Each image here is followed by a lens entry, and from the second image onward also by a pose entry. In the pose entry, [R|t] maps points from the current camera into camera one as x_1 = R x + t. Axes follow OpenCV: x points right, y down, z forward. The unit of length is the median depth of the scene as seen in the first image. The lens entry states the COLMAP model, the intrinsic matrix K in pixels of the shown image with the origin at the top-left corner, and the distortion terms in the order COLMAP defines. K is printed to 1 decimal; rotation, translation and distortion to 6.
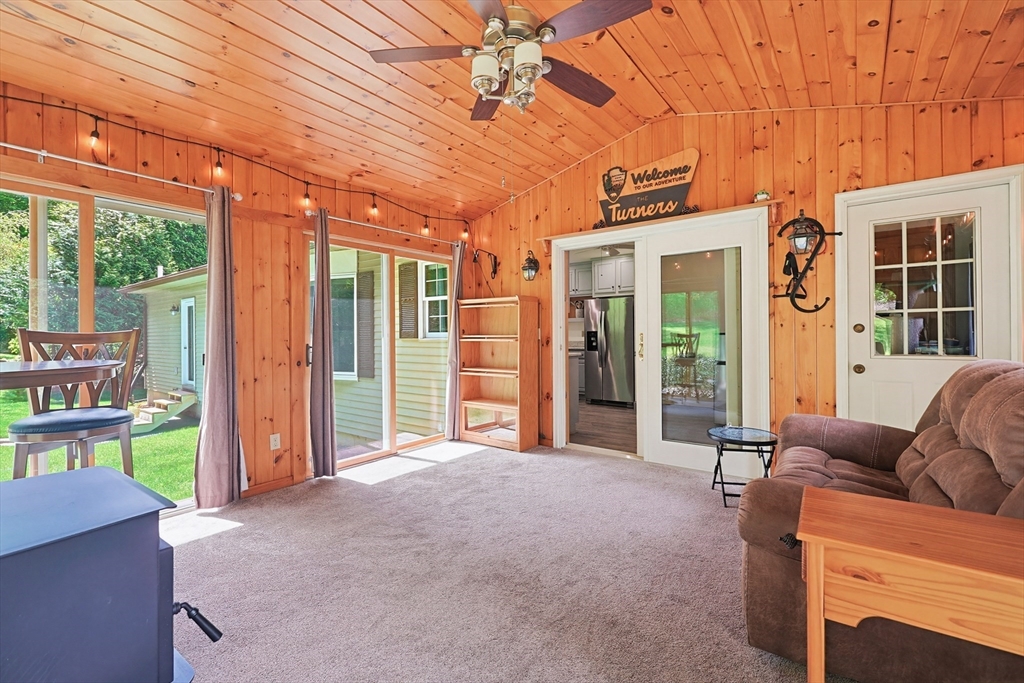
lens RADIAL K [[455.0, 0, 513.5], [0, 455.0, 334.6], [0, 0, 1]] dist [0.000621, 0.000103]
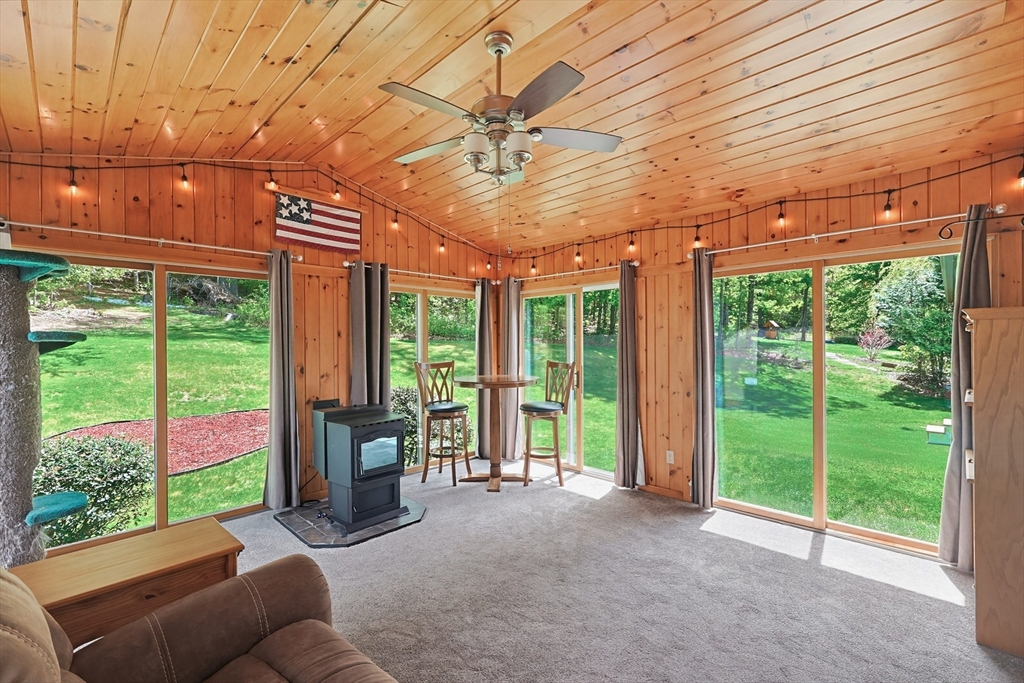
lens RADIAL K [[446.0, 0, 512.0], [0, 446.0, 341.5], [0, 0, 1]] dist [-0.000863, -0.000240]
pose [[-0.137293, 0.004571, -0.990520, 0.670924], [0.010647, 0.999938, 0.003139, -0.073162], [0.990473, -0.010115, -0.137333, 0.736815]]
